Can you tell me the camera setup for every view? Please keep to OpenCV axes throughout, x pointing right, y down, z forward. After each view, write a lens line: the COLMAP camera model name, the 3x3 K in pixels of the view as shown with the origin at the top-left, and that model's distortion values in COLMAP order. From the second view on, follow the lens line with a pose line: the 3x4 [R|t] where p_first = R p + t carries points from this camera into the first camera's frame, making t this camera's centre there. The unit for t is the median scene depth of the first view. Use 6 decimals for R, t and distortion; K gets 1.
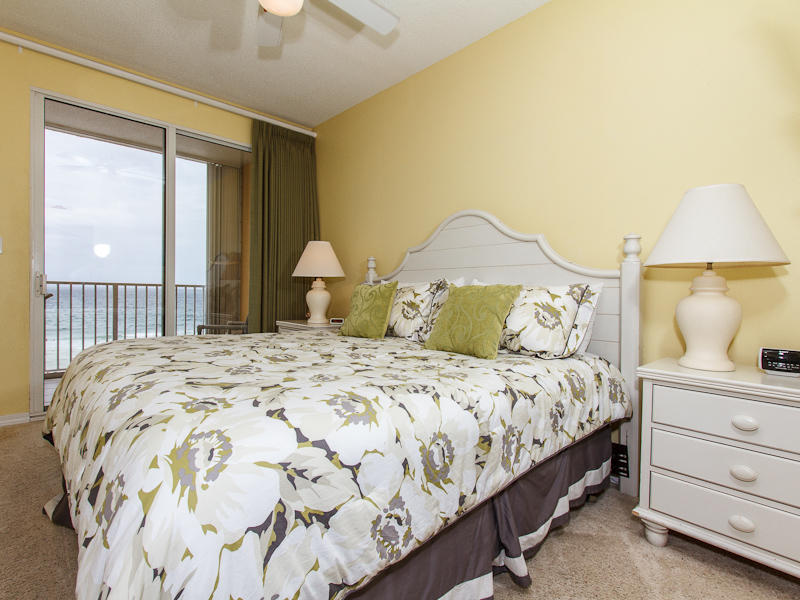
lens RADIAL K [[410.5, 0, 397.8], [0, 410.5, 298.0], [0, 0, 1]] dist [0.006607, -0.001137]
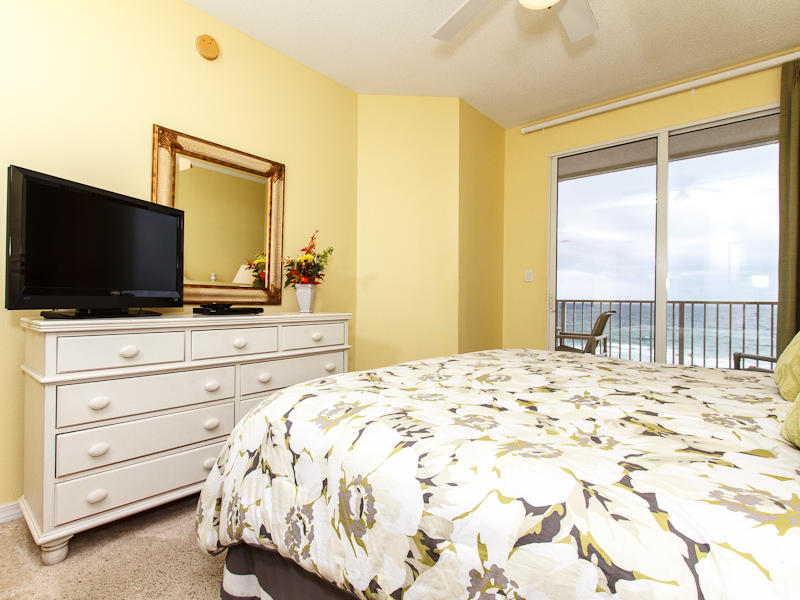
lens RADIAL K [[410.5, 0, 397.8], [0, 410.5, 301.9], [0, 0, 1]] dist [0.006607, -0.001137]
pose [[0.108757, -0.012703, -0.993987, 0.858421], [-0.023513, 0.999606, -0.015348, -0.014217], [0.993790, 0.025041, 0.108415, 0.893536]]
